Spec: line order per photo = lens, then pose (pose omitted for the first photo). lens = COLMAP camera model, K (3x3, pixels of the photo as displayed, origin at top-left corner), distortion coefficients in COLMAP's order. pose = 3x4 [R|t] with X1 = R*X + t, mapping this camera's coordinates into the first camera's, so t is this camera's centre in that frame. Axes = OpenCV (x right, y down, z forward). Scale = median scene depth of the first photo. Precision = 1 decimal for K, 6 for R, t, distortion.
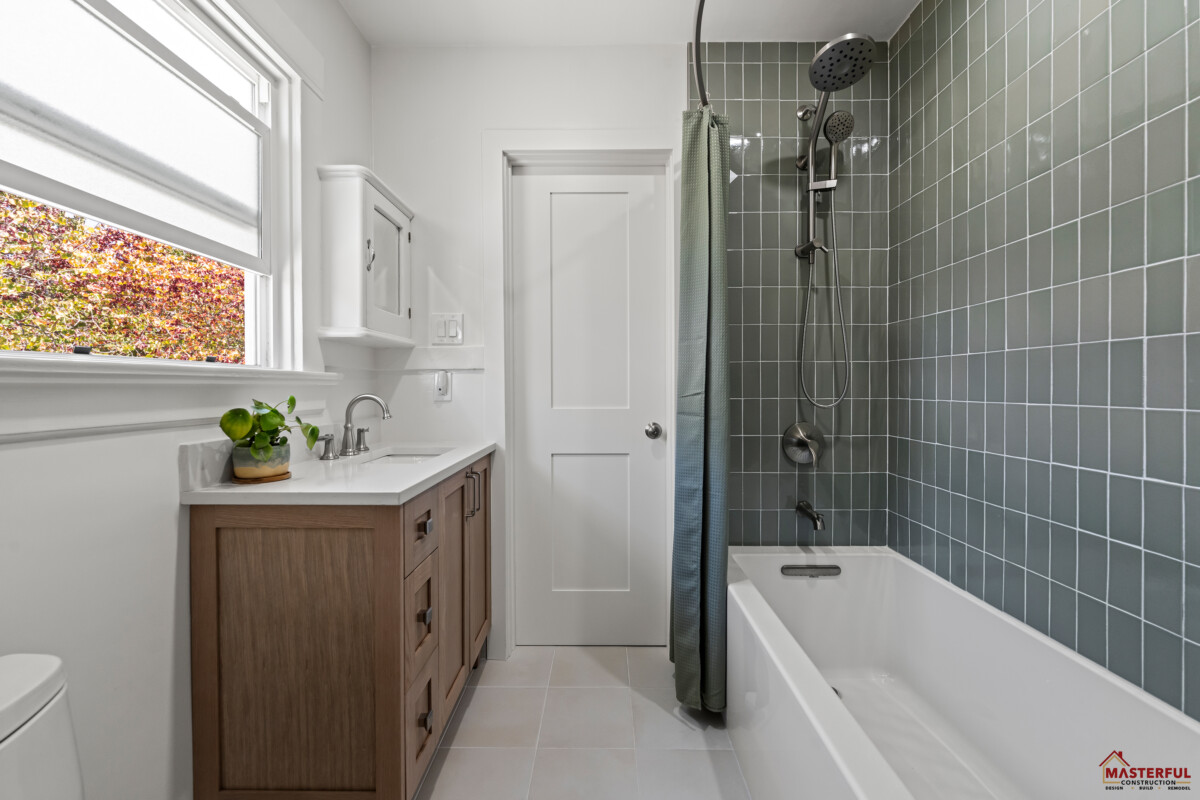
lens RADIAL K [[496.4, 0, 598.2], [0, 496.4, 393.9], [0, 0, 1]] dist [-0.001174, -0.000637]
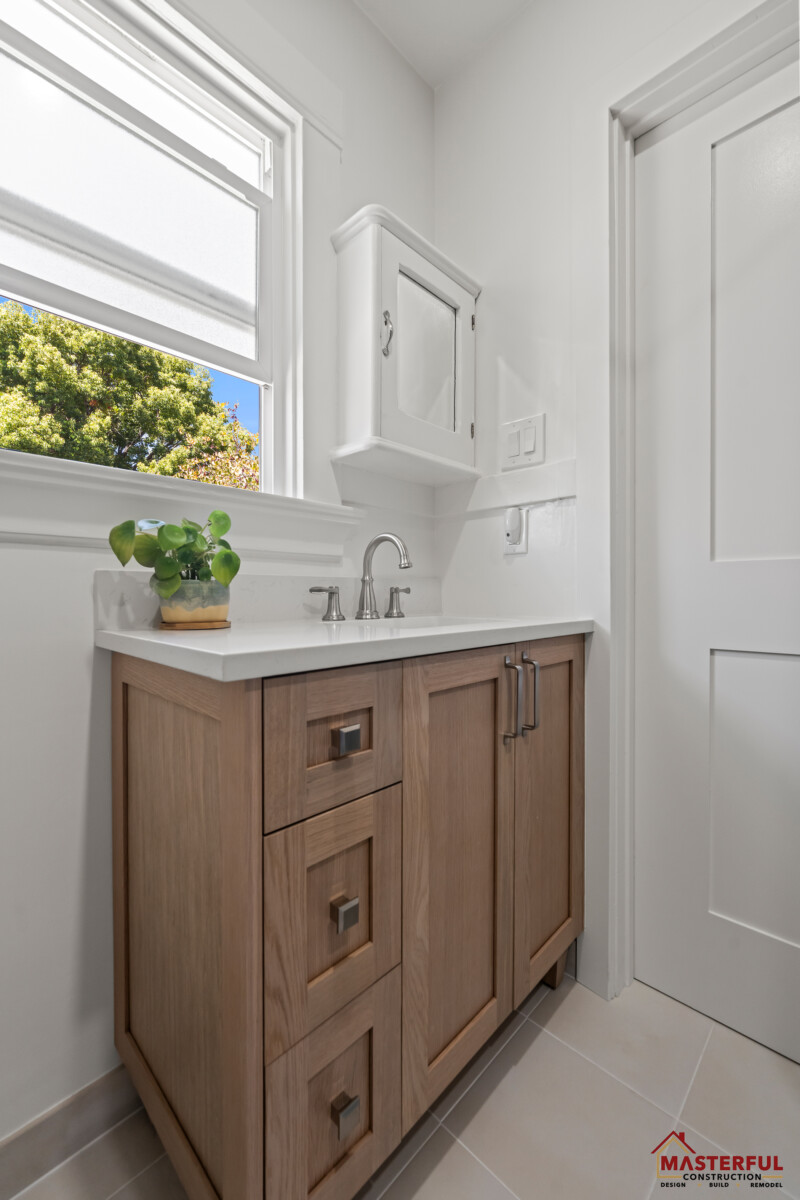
lens RADIAL K [[496.4, 0, 387.3], [0, 496.4, 593.6], [0, 0, 1]] dist [-0.001174, -0.000637]
pose [[0.720425, 0.009212, -0.693471, 0.028760], [-0.015862, 0.999869, -0.003197, 0.089368], [0.693351, 0.013303, 0.720477, 0.498907]]
